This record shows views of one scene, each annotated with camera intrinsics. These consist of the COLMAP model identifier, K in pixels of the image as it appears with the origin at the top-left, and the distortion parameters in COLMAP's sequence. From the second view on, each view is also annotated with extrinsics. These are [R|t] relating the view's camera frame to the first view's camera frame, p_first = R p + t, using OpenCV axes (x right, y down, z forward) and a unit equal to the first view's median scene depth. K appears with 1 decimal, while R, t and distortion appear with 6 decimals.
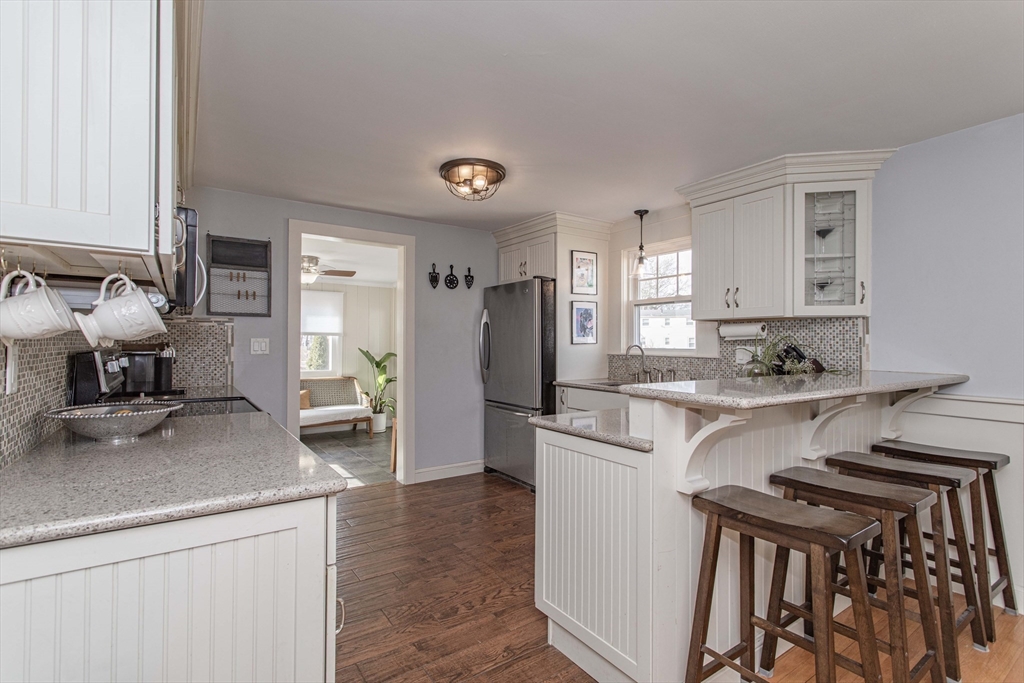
lens RADIAL K [[485.4, 0, 511.5], [0, 485.4, 338.5], [0, 0, 1]] dist [-0.001670, 0.001899]
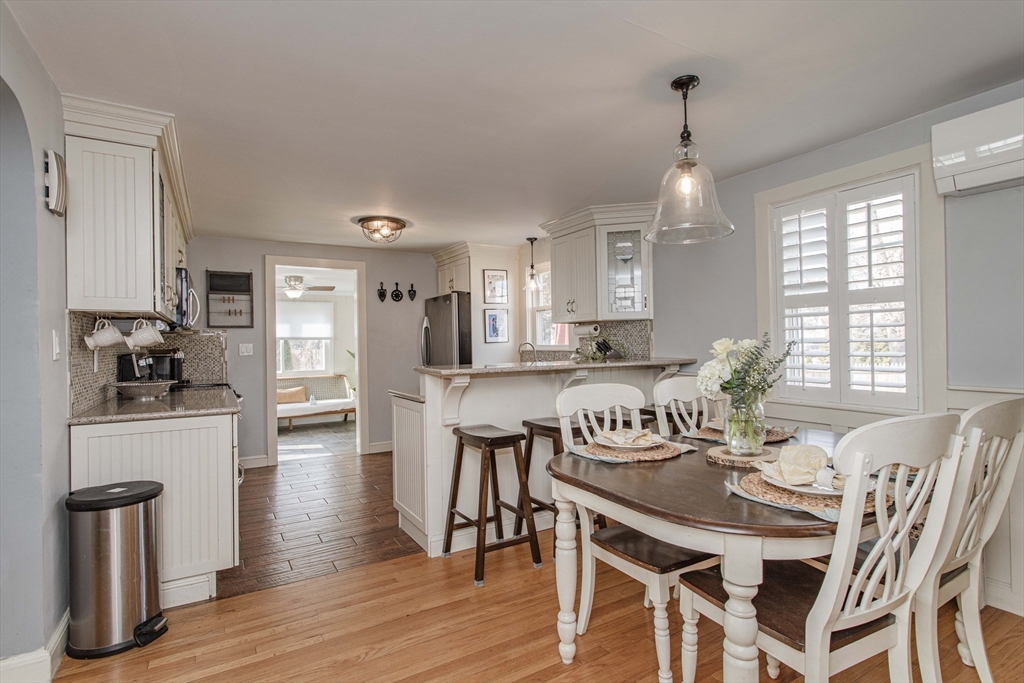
lens RADIAL K [[485.4, 0, 494.6], [0, 485.4, 338.7], [0, 0, 1]] dist [-0.001670, 0.001899]
pose [[0.997454, -0.021861, -0.067883, 0.274036], [0.021940, 0.999759, 0.000416, 0.000188], [0.067857, -0.001904, 0.997693, -0.318334]]
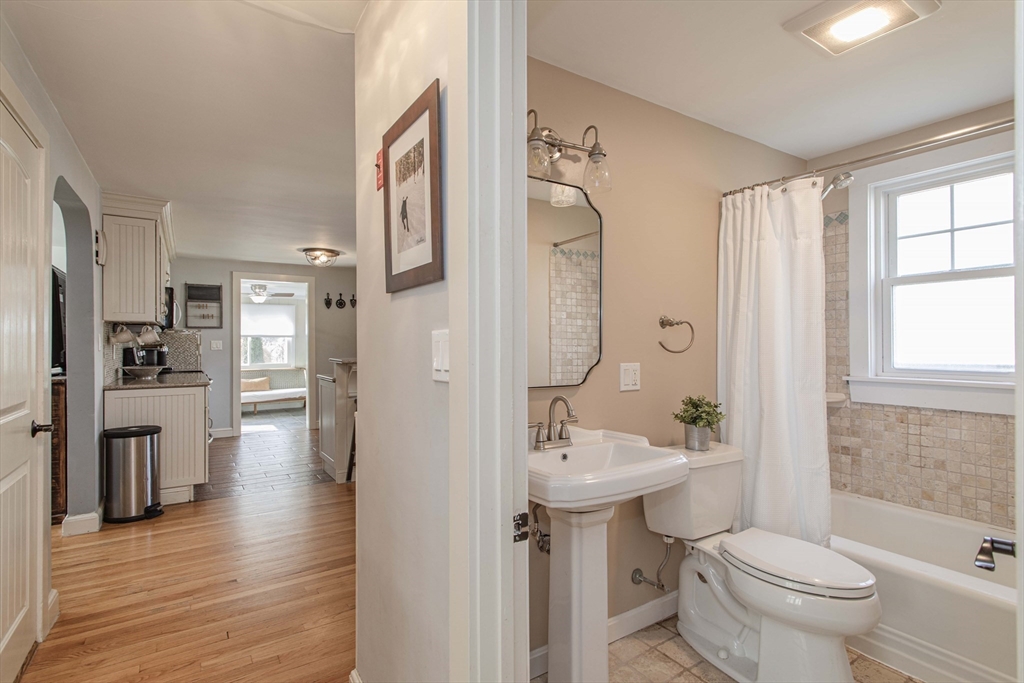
lens RADIAL K [[485.4, 0, 499.6], [0, 485.4, 338.1], [0, 0, 1]] dist [-0.001670, 0.001899]
pose [[0.999819, -0.007923, -0.017281, 0.540284], [0.007984, 0.999962, 0.003476, -0.007826], [0.017252, -0.003613, 0.999845, -0.743225]]
